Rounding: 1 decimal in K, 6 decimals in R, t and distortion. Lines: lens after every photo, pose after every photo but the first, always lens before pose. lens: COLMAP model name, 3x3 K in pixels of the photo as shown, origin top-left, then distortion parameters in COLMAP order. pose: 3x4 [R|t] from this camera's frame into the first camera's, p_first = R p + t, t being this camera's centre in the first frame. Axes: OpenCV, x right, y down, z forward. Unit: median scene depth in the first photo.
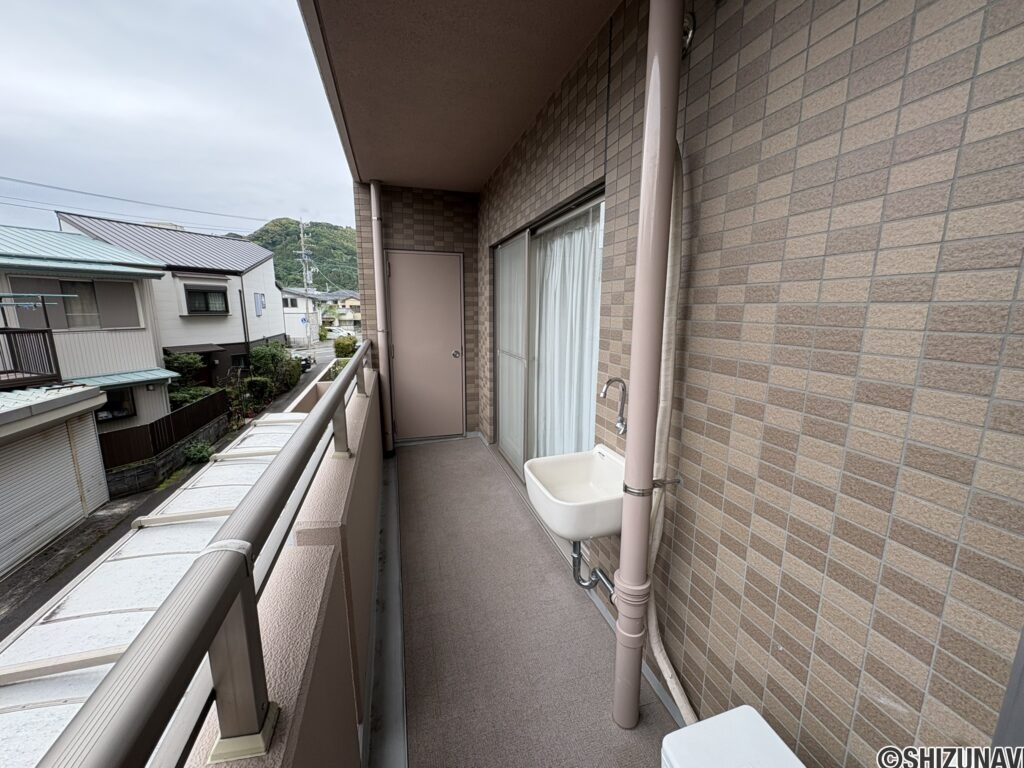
lens RADIAL K [[411.7, 0, 511.6], [0, 411.7, 385.3], [0, 0, 1]] dist [-0.000190, -0.001029]
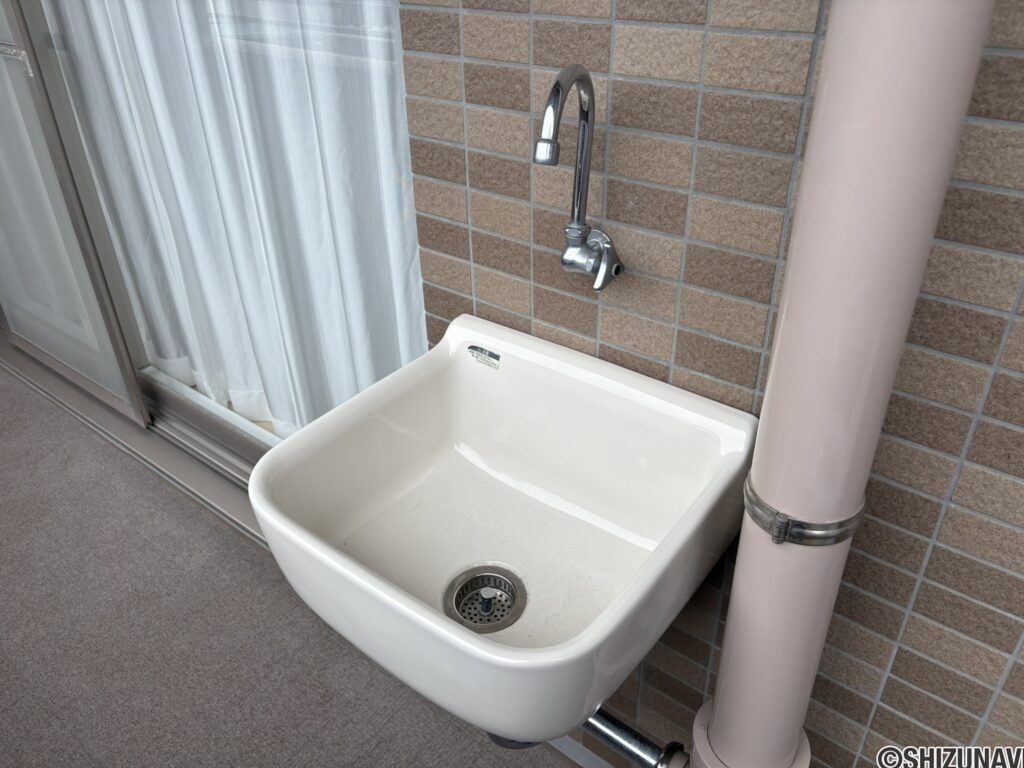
lens RADIAL K [[780.3, 0, 513.4], [0, 780.3, 375.4], [0, 0, 1]] dist [0.033984, -0.040937]
pose [[0.811798, -0.324577, 0.485421, -0.041134], [0.135117, 0.913138, 0.384606, -0.030157], [-0.568090, -0.246634, 0.785140, 0.563559]]
